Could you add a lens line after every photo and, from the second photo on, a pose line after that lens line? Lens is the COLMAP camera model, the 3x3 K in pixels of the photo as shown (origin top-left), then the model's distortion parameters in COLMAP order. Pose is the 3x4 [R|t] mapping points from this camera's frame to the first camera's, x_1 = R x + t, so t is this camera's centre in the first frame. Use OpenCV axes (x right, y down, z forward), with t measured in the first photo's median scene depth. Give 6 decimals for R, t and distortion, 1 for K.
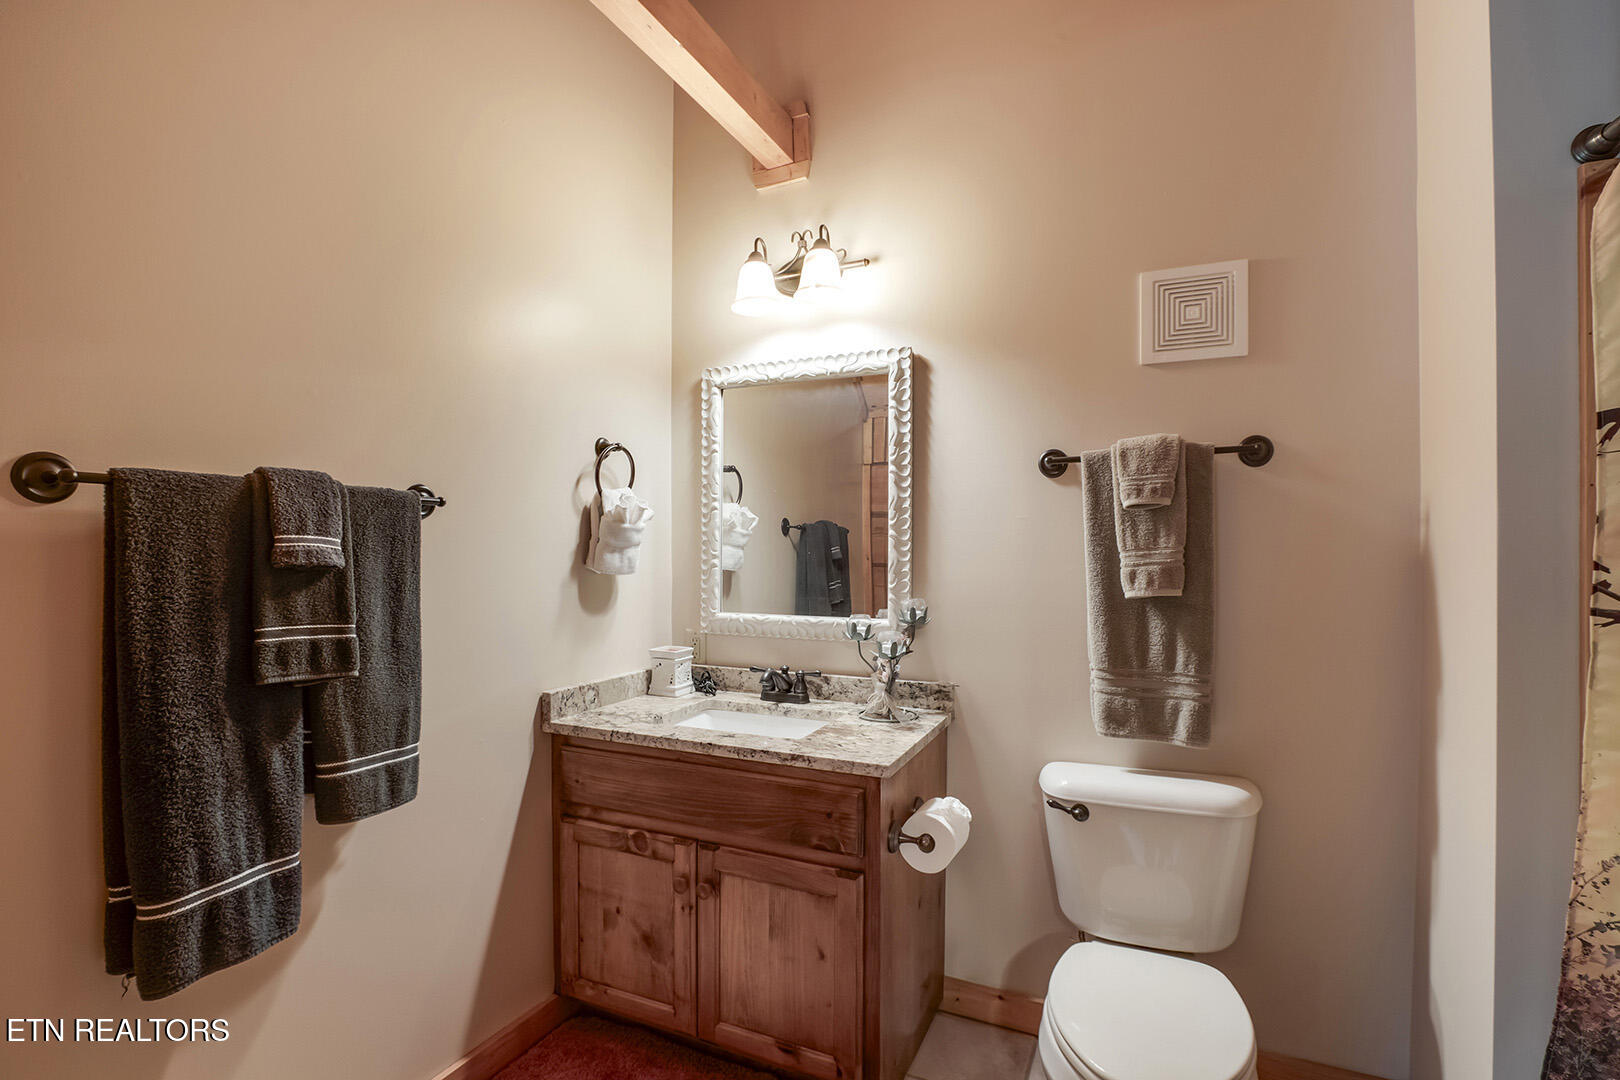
lens RADIAL K [[757.3, 0, 812.4], [0, 757.3, 553.1], [0, 0, 1]] dist [-0.037802, 0.011900]
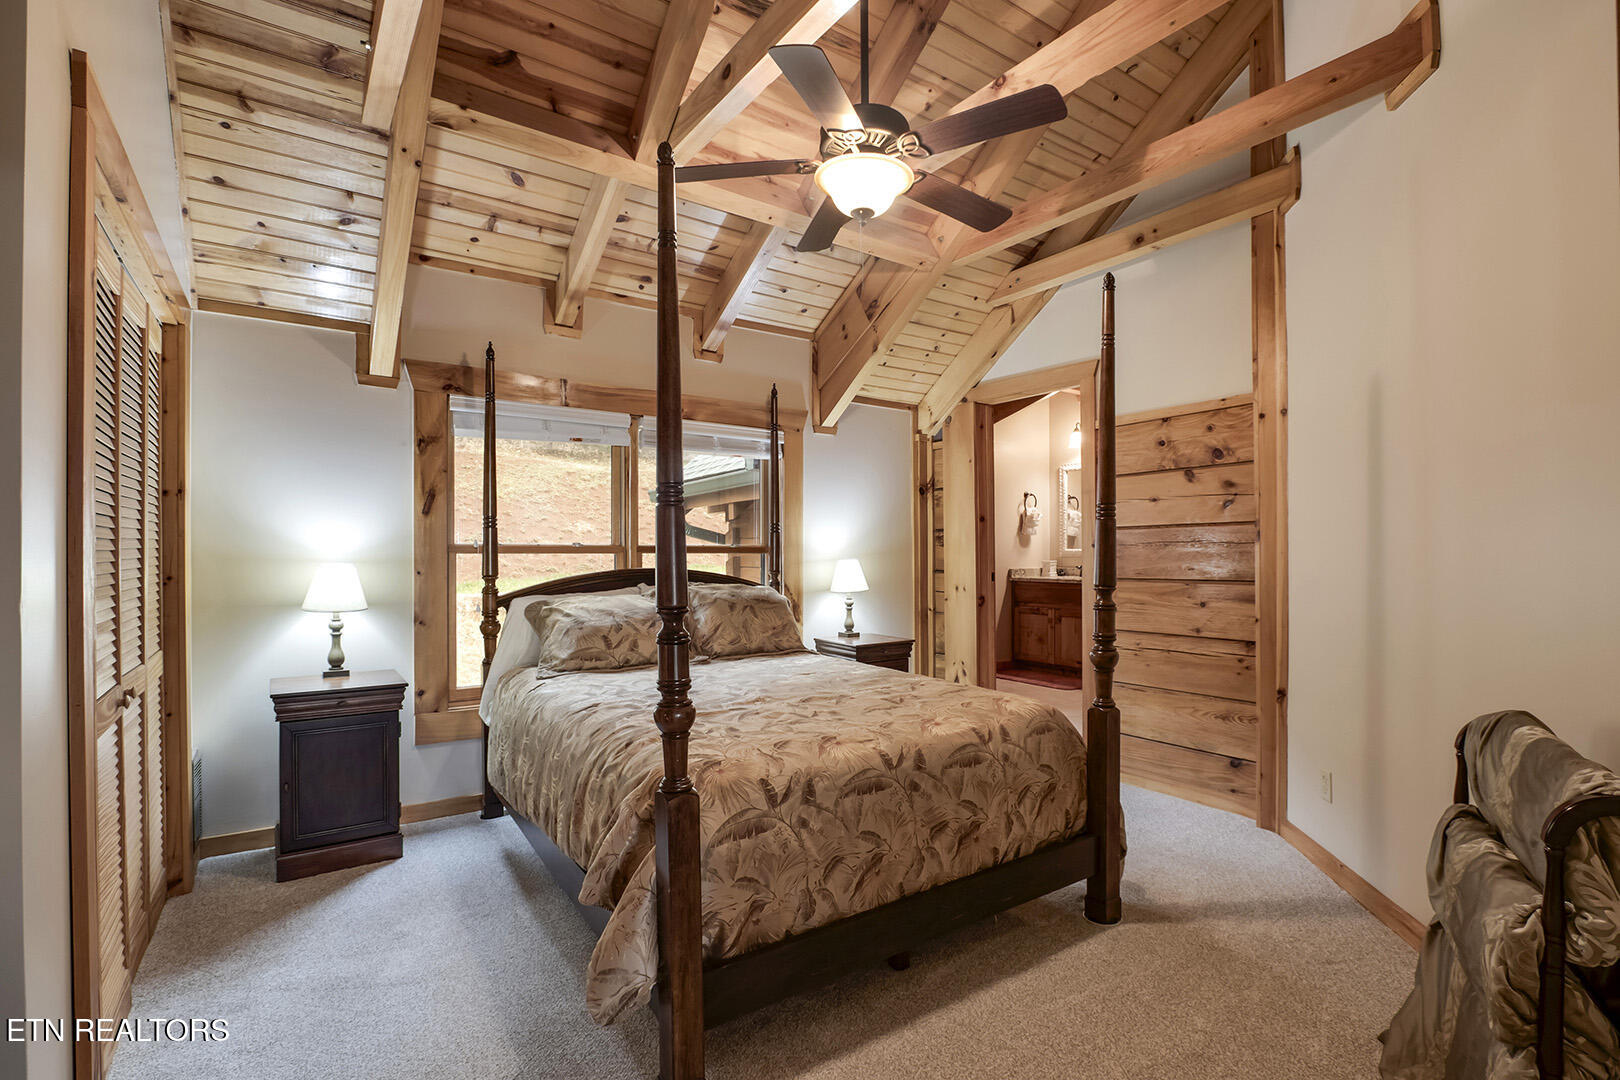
lens RADIAL K [[757.3, 0, 812.4], [0, 757.3, 553.1], [0, 0, 1]] dist [-0.037802, 0.011900]
pose [[0.874587, 0.002722, -0.484862, 0.475795], [-0.001126, 0.999993, 0.003584, 0.094471], [0.484868, -0.002589, 0.874584, -2.218066]]
